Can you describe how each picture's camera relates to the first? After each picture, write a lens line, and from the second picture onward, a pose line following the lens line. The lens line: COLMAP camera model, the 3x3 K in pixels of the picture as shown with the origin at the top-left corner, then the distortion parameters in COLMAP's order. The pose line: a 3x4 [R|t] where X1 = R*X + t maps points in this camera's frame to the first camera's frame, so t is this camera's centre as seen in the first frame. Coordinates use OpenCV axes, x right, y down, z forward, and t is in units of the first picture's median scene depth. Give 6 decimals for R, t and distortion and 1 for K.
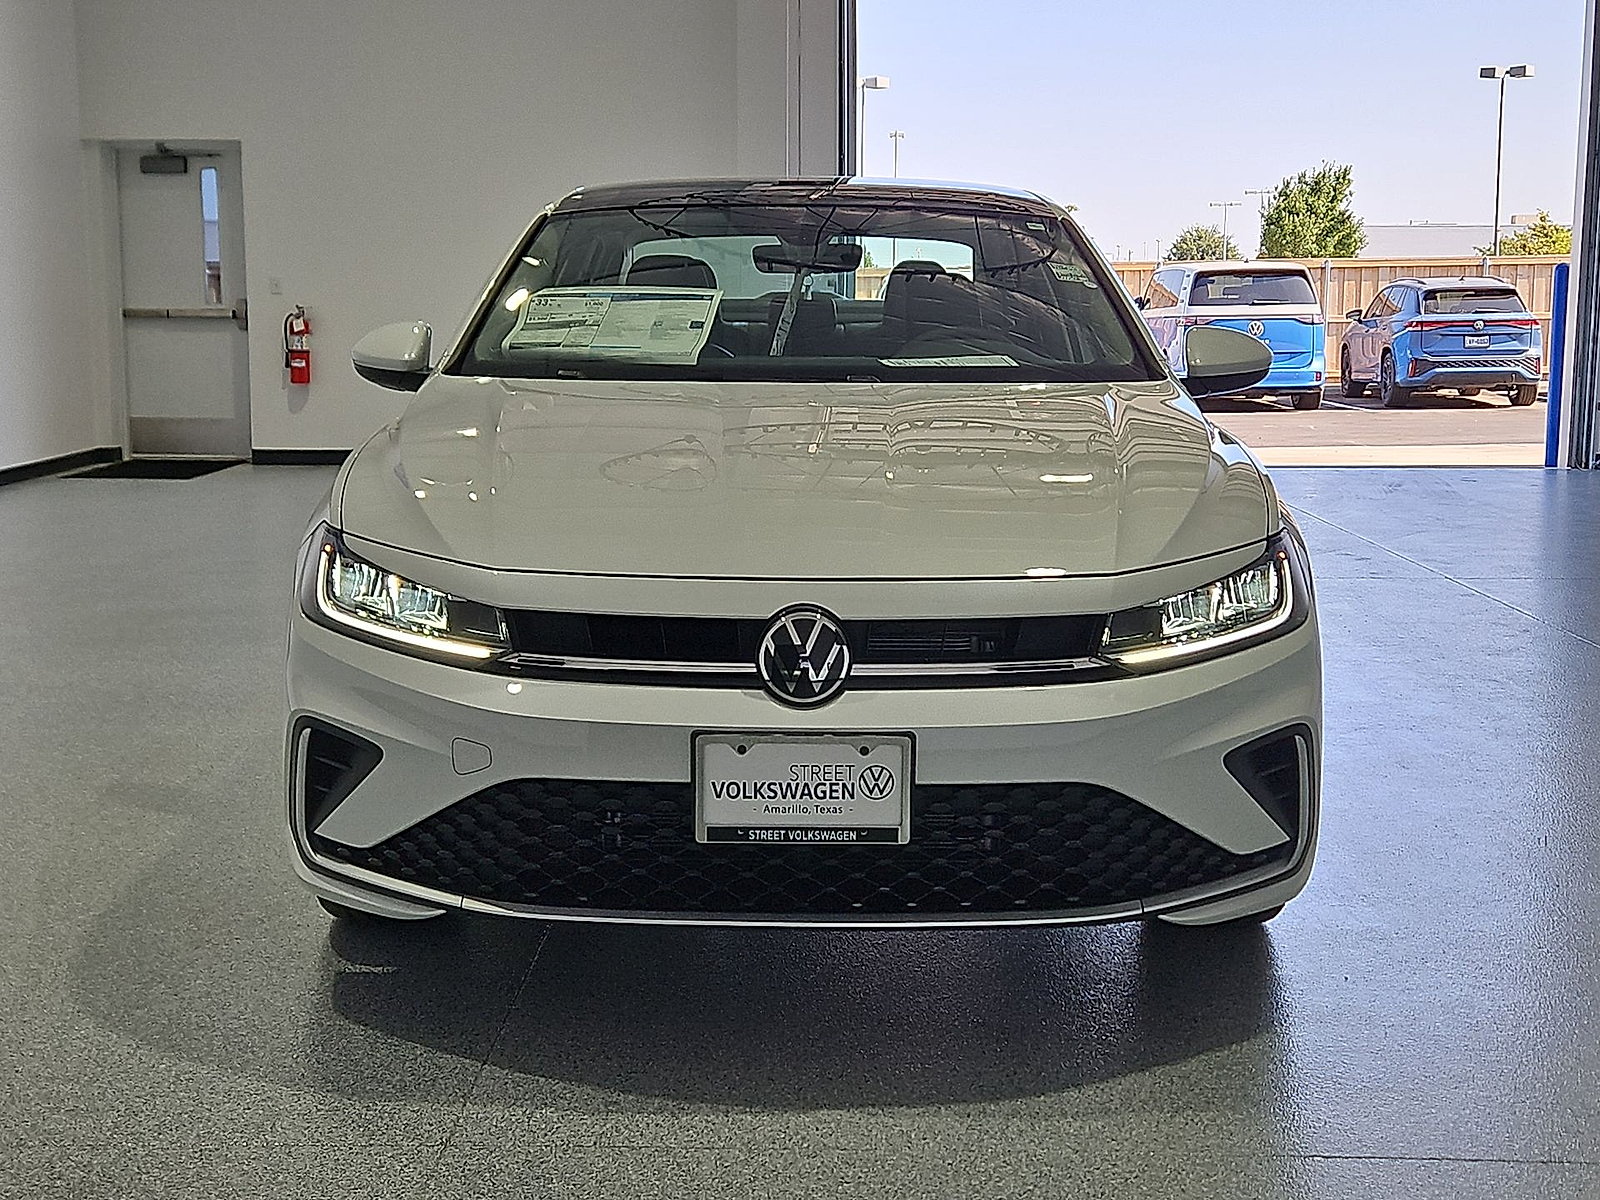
lens RADIAL K [[2063.5, 0, 715.0], [0, 2063.5, 603.2], [0, 0, 1]] dist [0.043096, -0.021045]
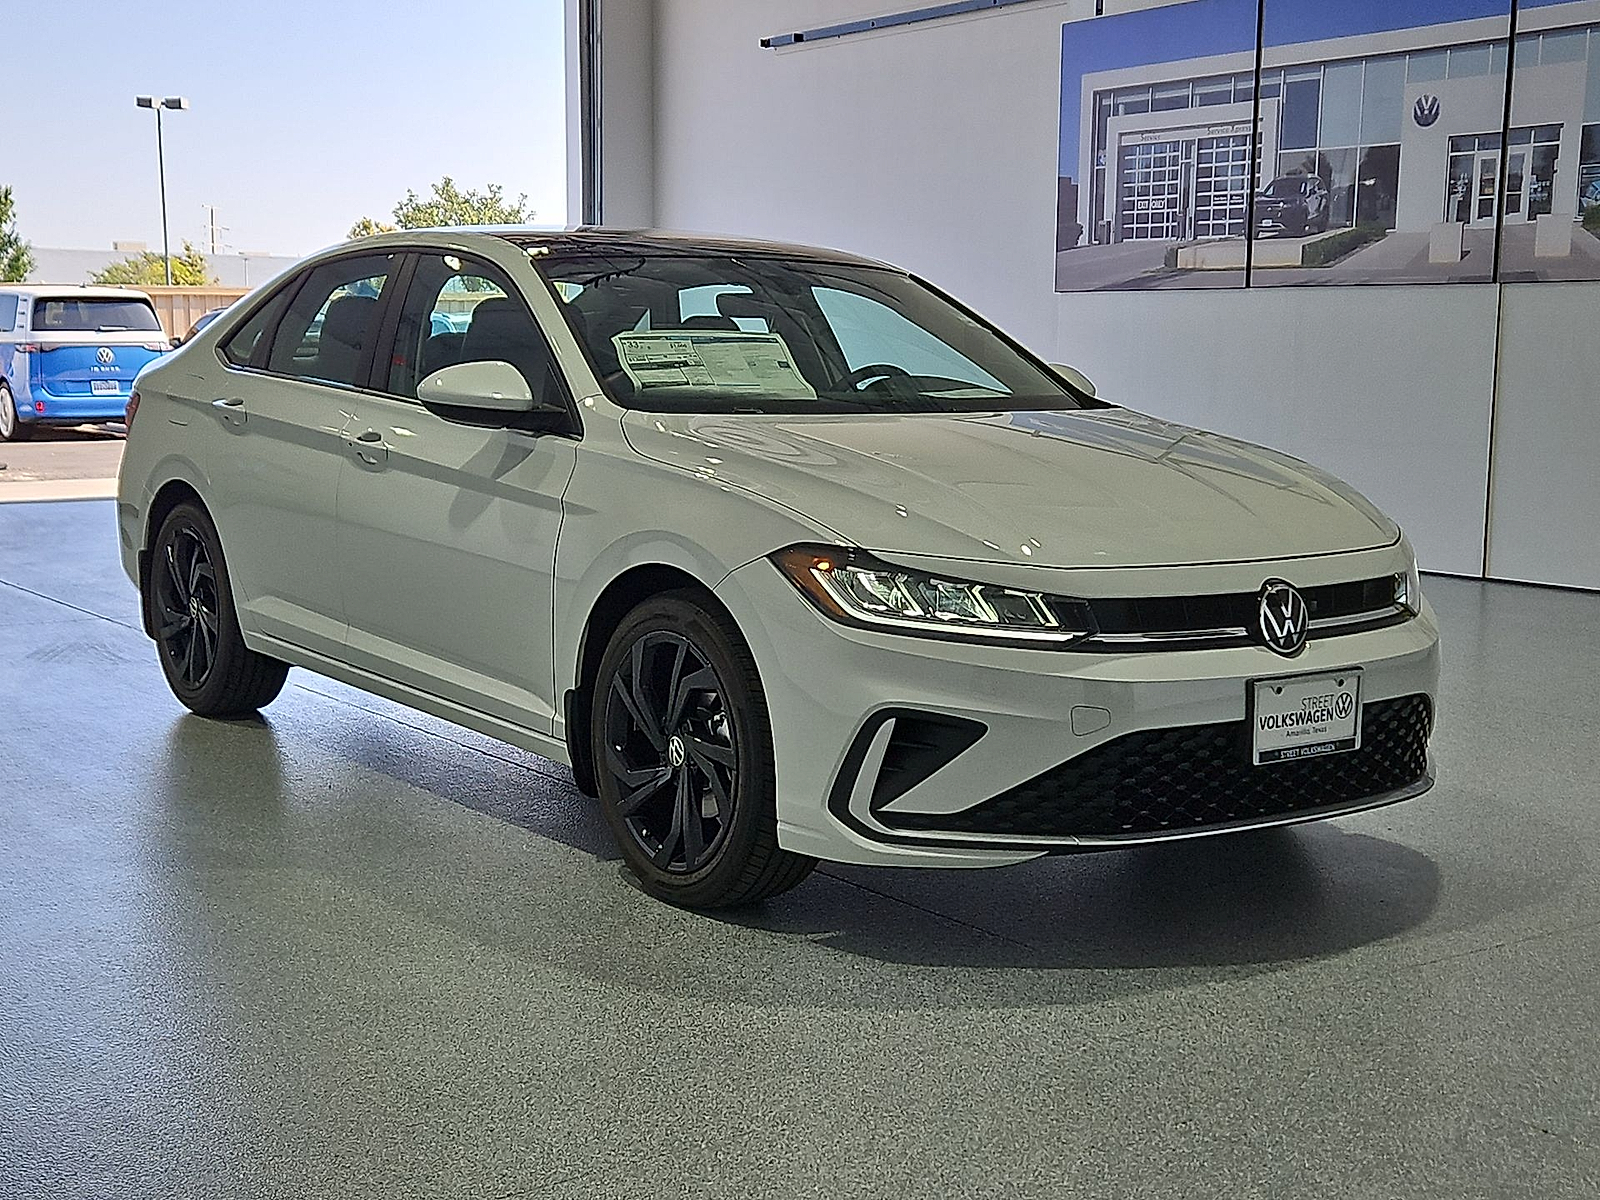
lens RADIAL K [[2133.1, 0, 731.2], [0, 2133.1, 600.1], [0, 0, 1]] dist [0.047449, -0.049394]
pose [[0.800794, -0.065207, 0.595380, -1.039195], [0.075400, 0.997123, 0.007793, -0.023013], [-0.594175, 0.038650, 0.803407, 0.100065]]
